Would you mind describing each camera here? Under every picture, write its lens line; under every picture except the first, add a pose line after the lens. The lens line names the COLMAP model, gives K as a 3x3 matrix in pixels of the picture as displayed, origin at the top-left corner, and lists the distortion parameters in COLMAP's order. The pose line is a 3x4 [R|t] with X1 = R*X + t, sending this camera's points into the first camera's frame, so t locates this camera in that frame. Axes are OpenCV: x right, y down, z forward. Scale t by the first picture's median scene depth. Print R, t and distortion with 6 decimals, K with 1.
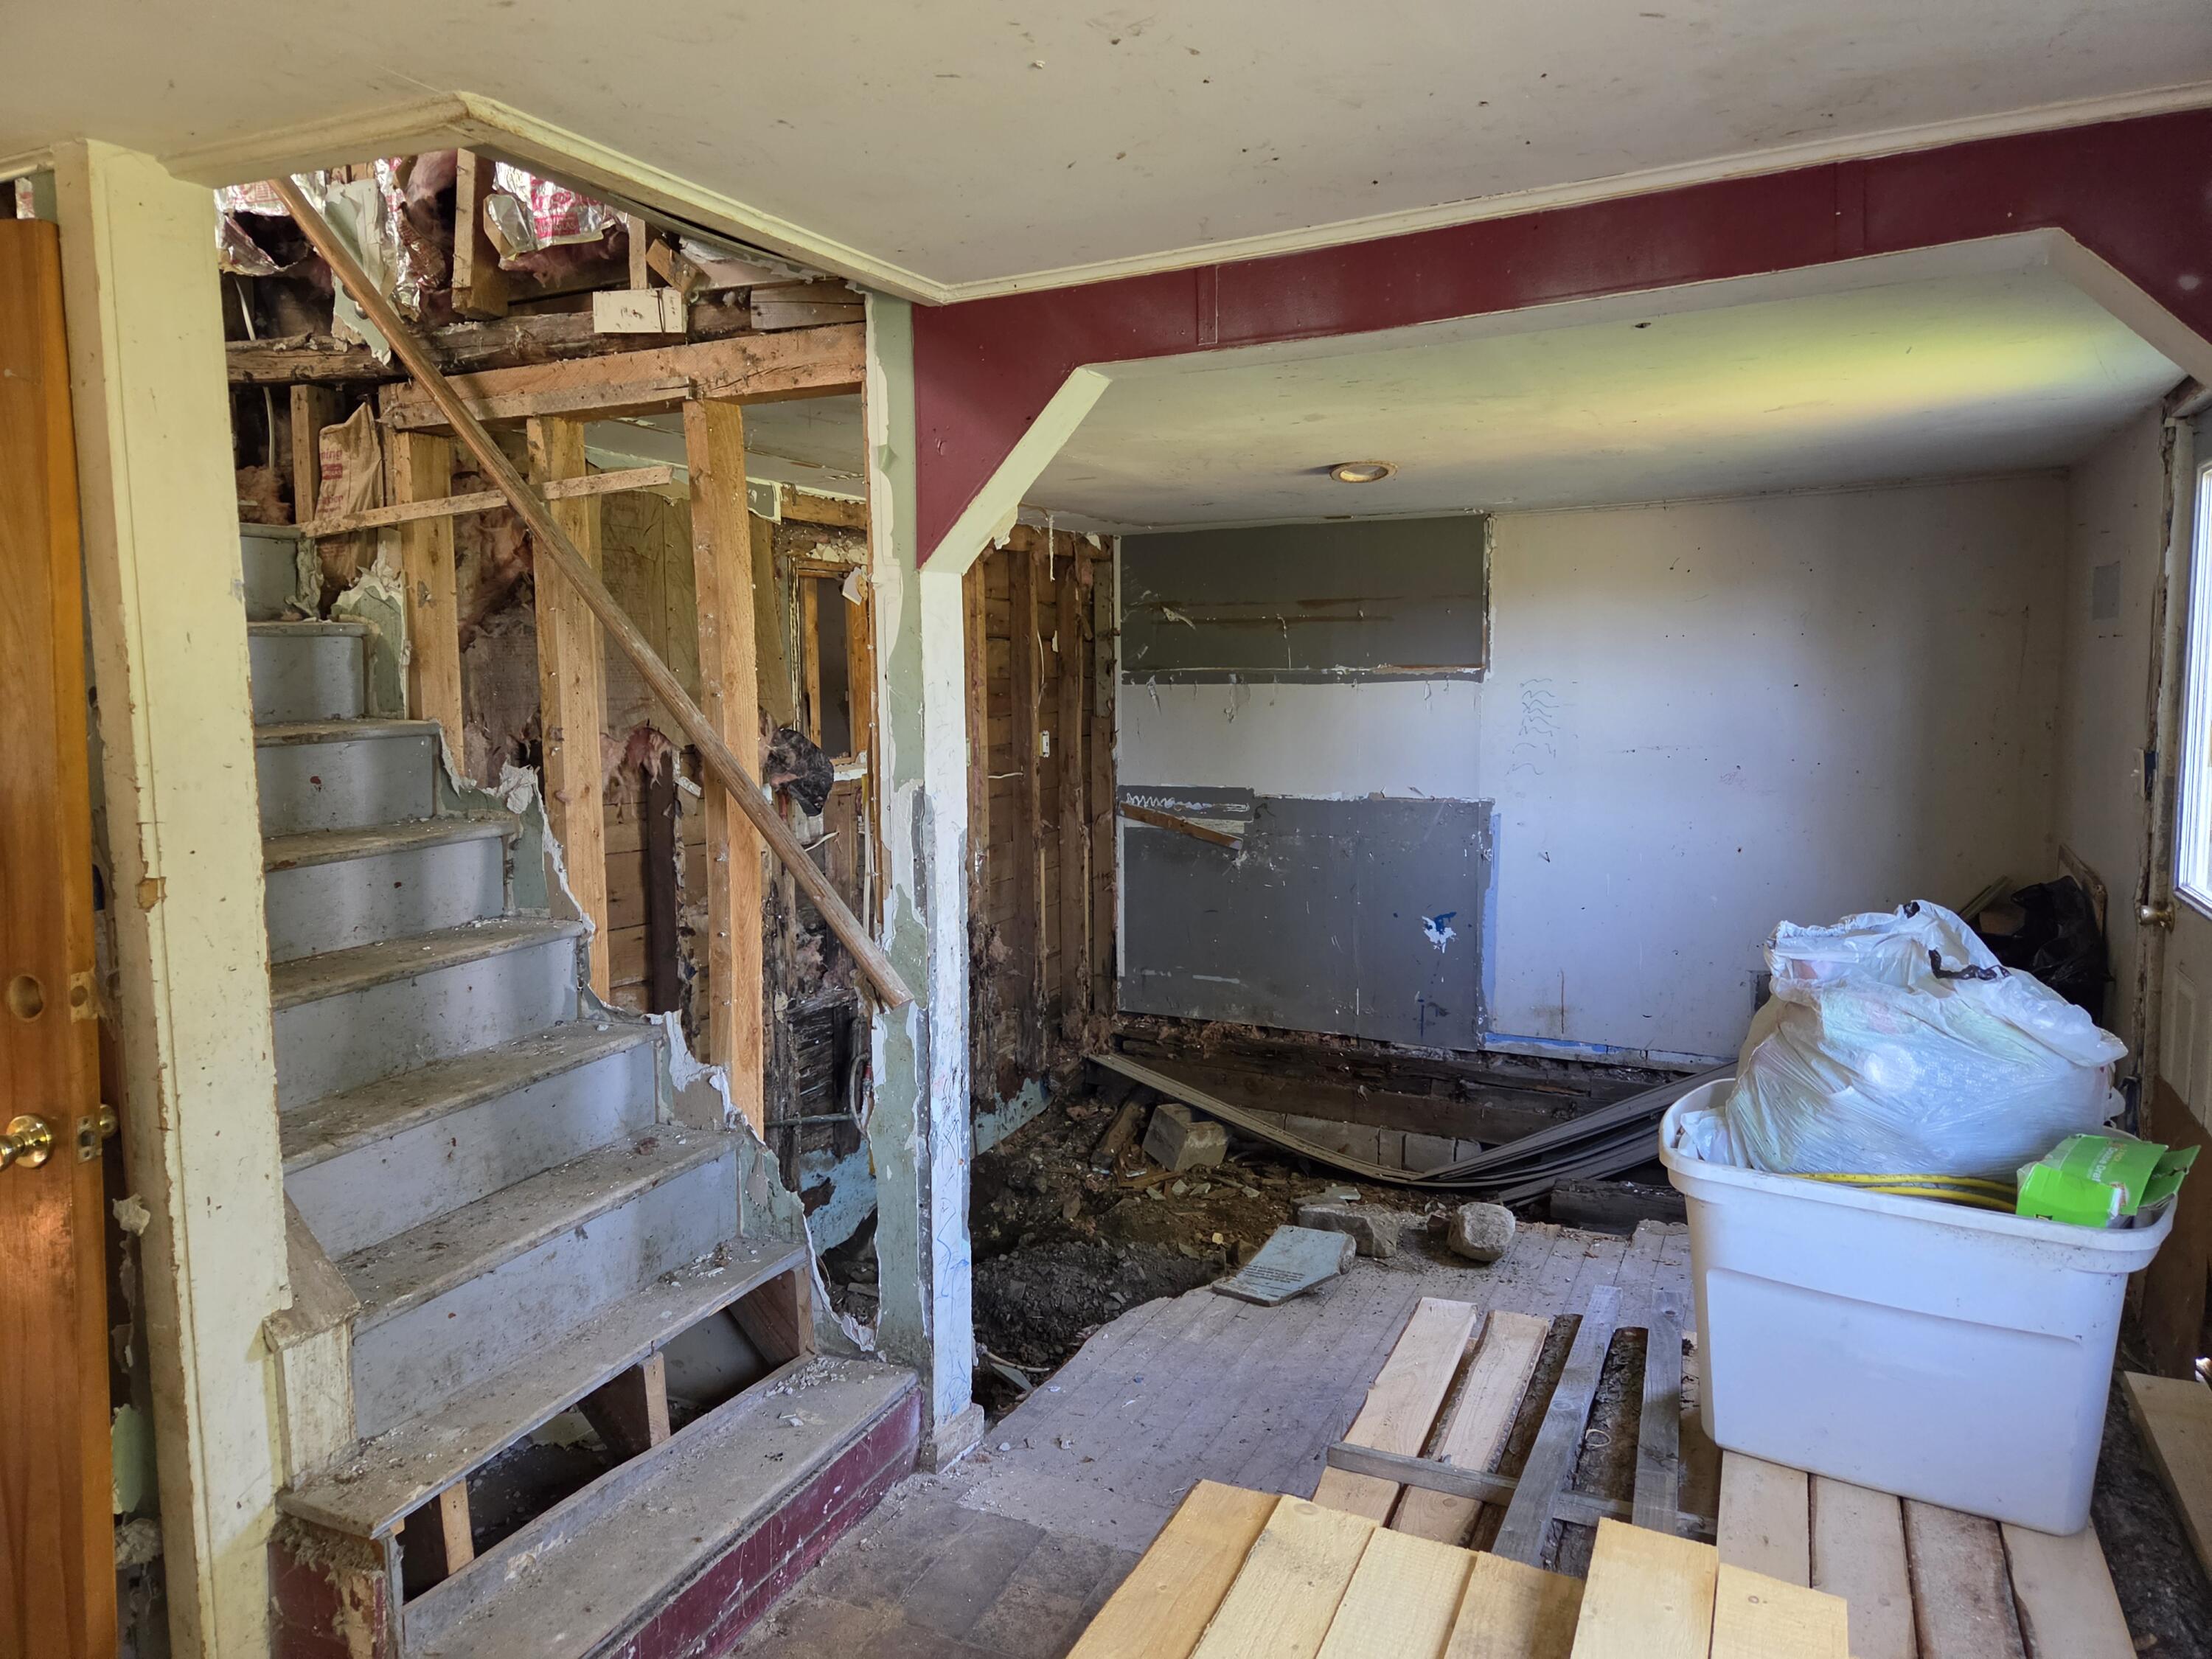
lens RADIAL K [[1443.7, 0, 1106.0], [0, 1443.7, 829.5], [0, 0, 1]] dist [0.101867, -0.081741]
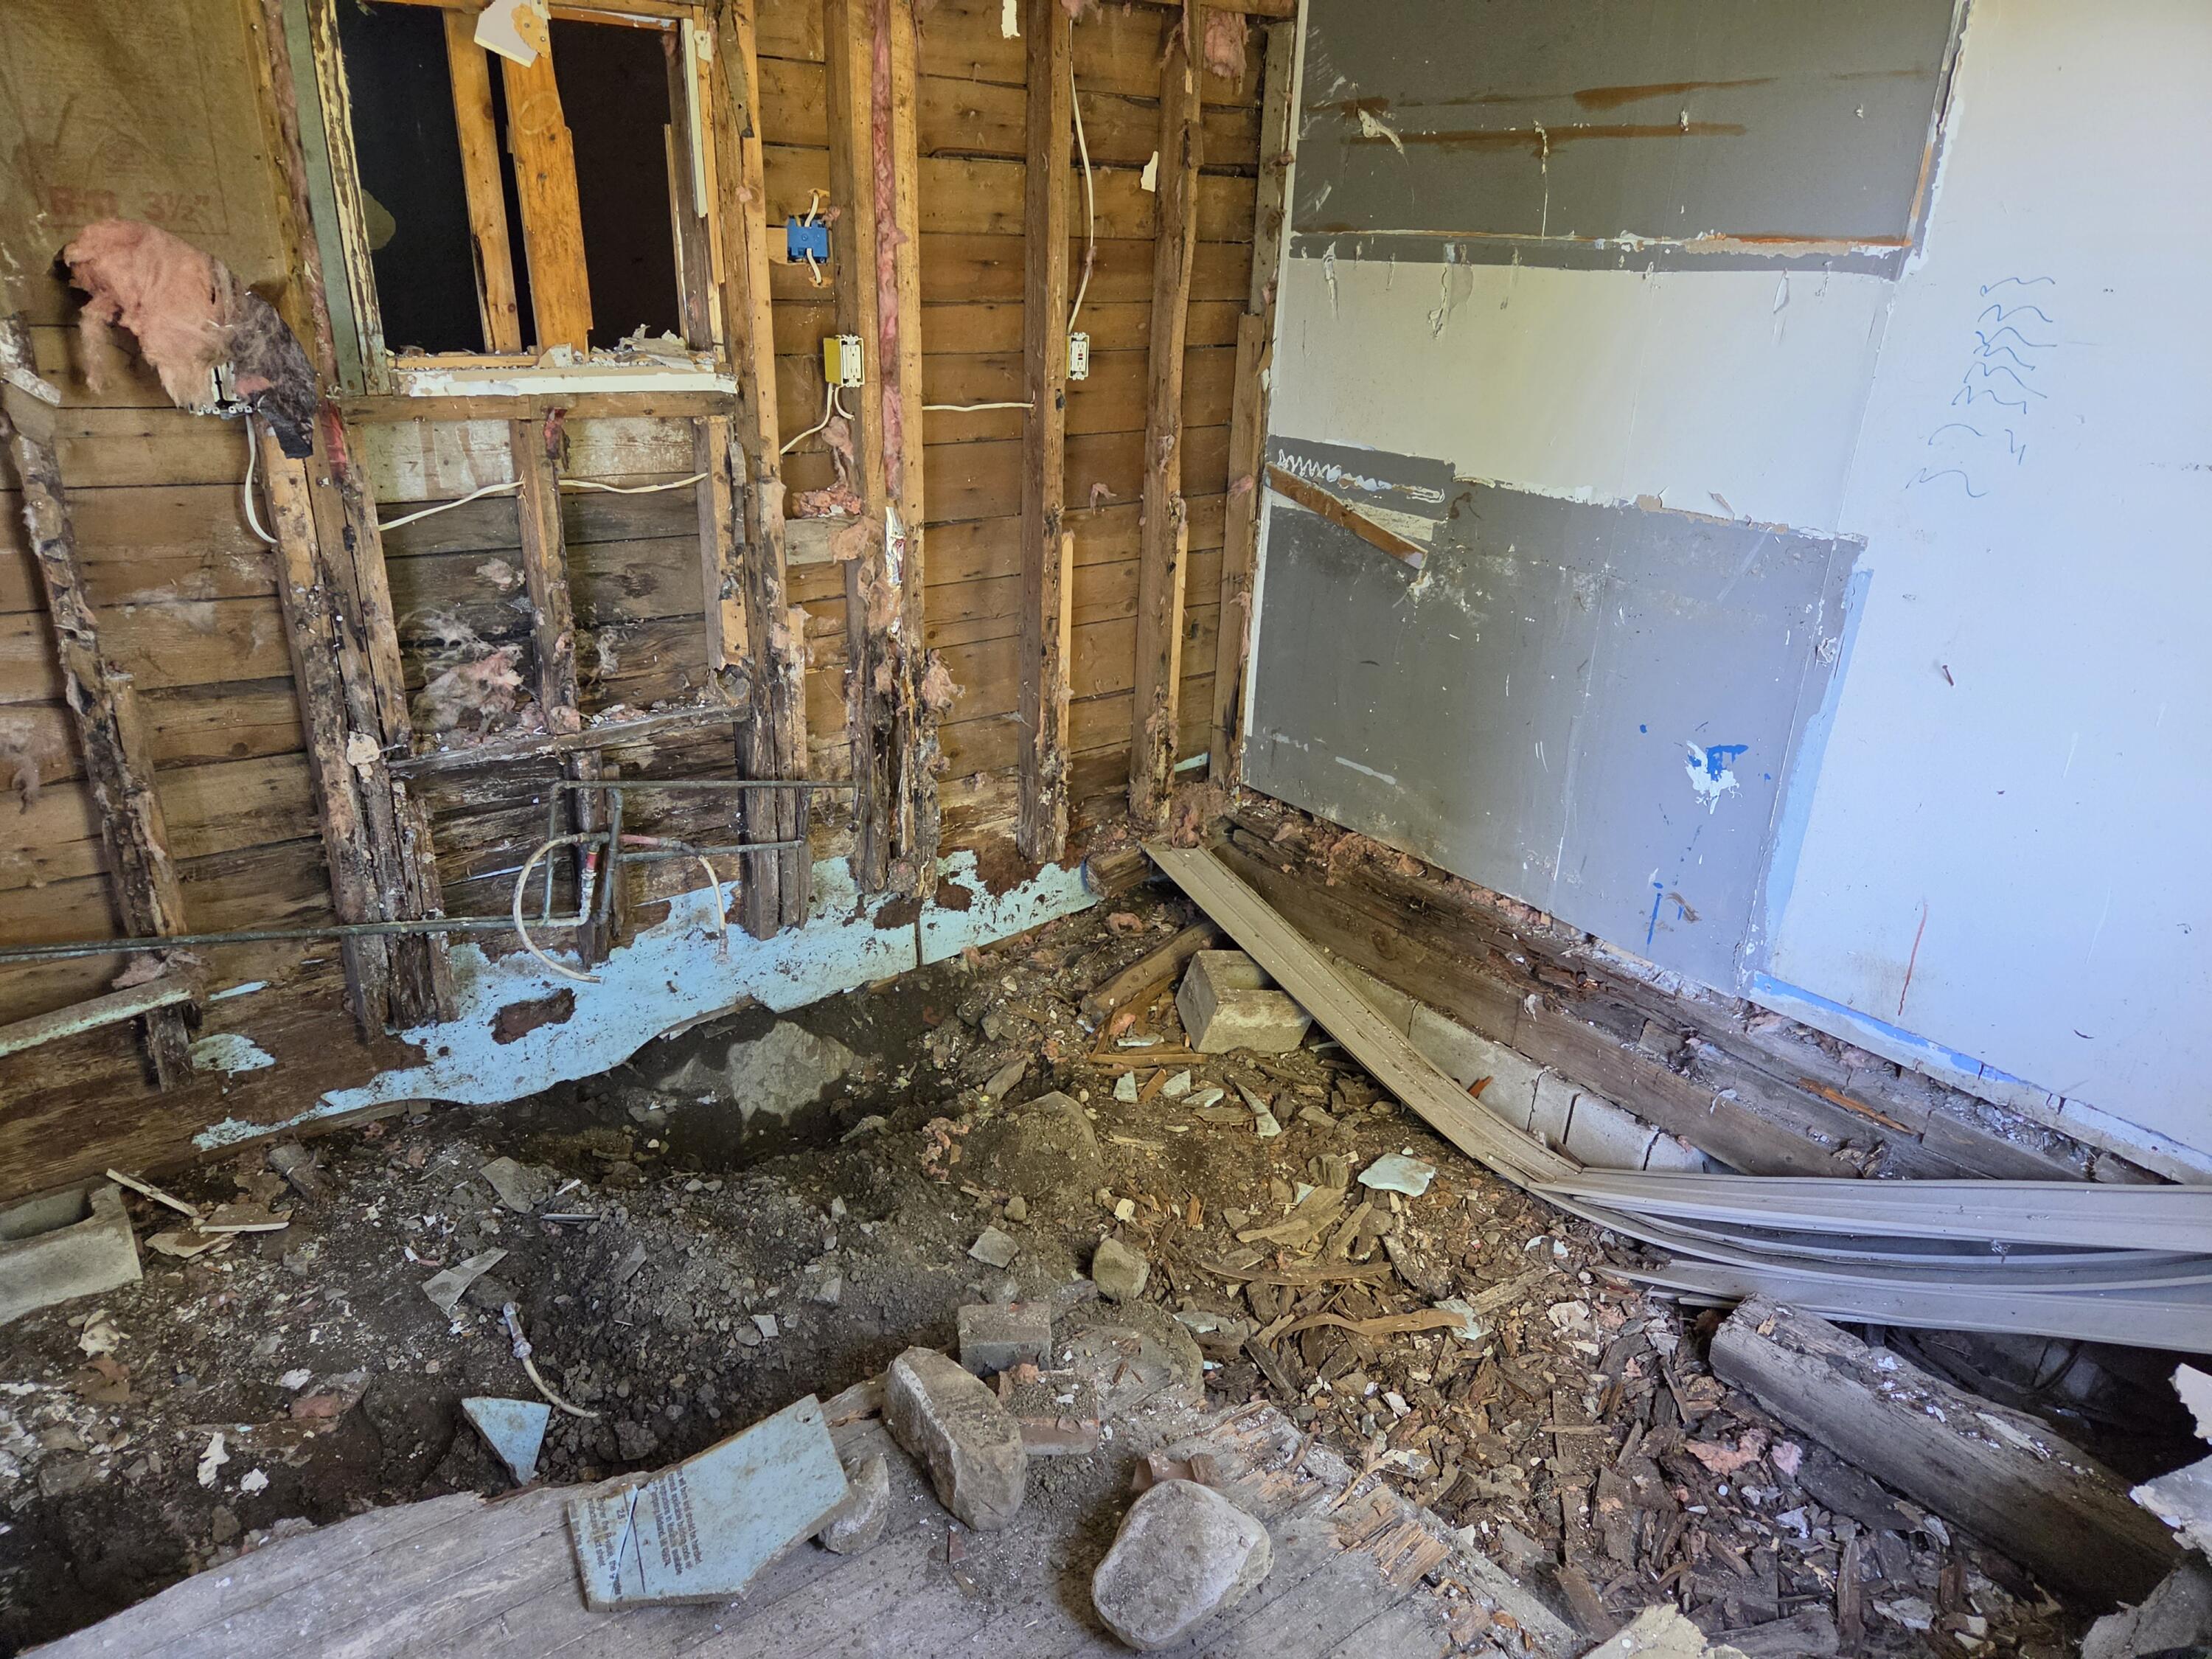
lens RADIAL K [[1443.7, 0, 1106.0], [0, 1443.7, 829.5], [0, 0, 1]] dist [0.101867, -0.081741]
pose [[0.896031, 0.201598, -0.395585, 0.242459], [-0.087421, 0.953638, 0.287978, -0.045926], [0.435301, -0.223455, 0.872113, 0.416700]]
